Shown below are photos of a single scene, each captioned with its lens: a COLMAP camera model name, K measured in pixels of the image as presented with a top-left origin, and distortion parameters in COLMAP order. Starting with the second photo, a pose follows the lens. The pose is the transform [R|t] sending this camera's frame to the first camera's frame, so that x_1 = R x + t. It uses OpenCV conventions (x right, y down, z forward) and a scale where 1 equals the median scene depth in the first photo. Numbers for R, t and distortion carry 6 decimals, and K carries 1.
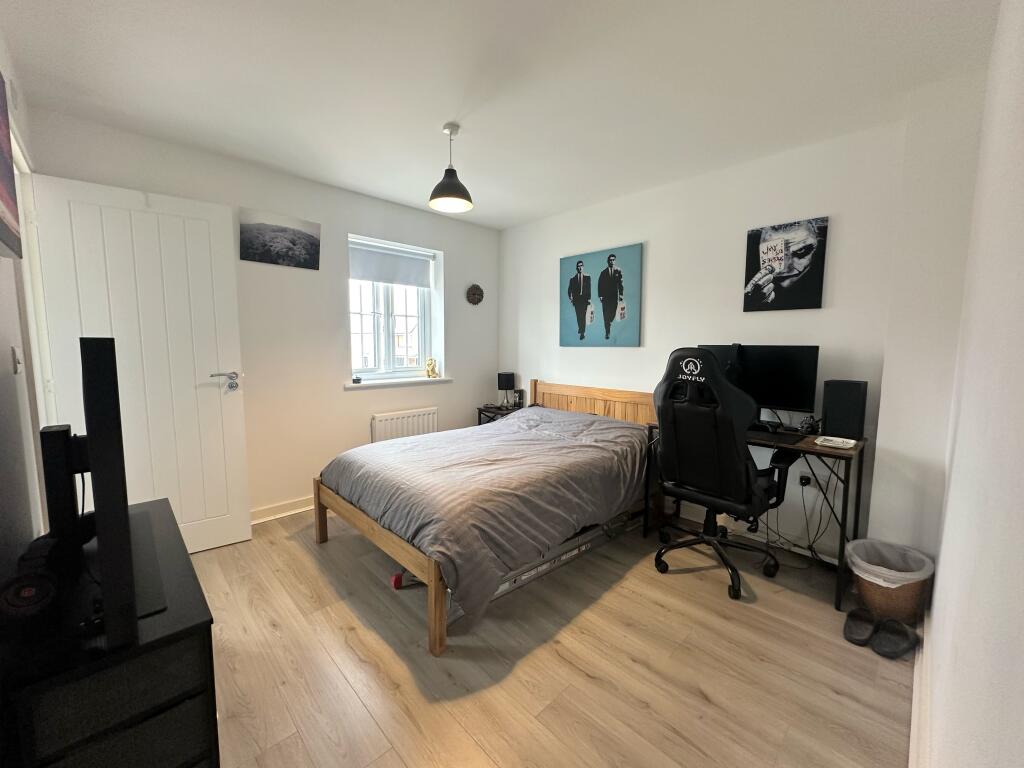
lens RADIAL K [[408.7, 0, 510.1], [0, 408.7, 382.5], [0, 0, 1]] dist [-0.004113, -0.000207]
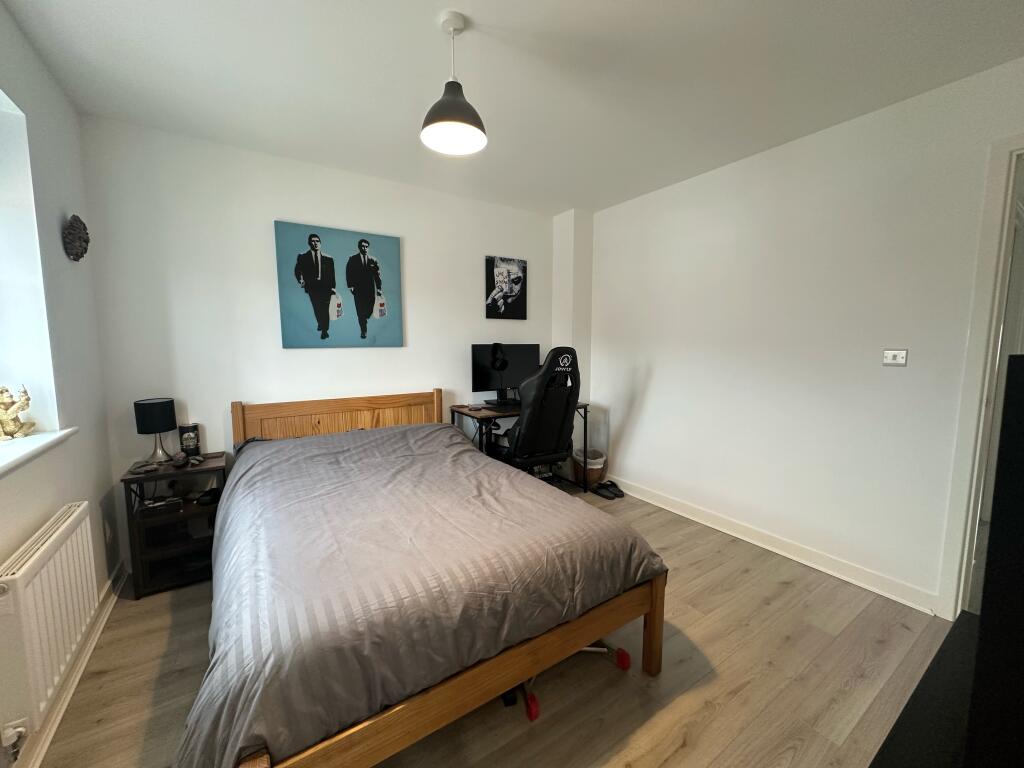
lens RADIAL K [[408.7, 0, 510.3], [0, 408.7, 383.6], [0, 0, 1]] dist [-0.004113, -0.000207]
pose [[0.182371, -0.105727, 0.977529, -0.593632], [0.094779, 0.991462, 0.089552, -0.065523], [-0.978651, 0.076317, 0.190834, 0.590271]]
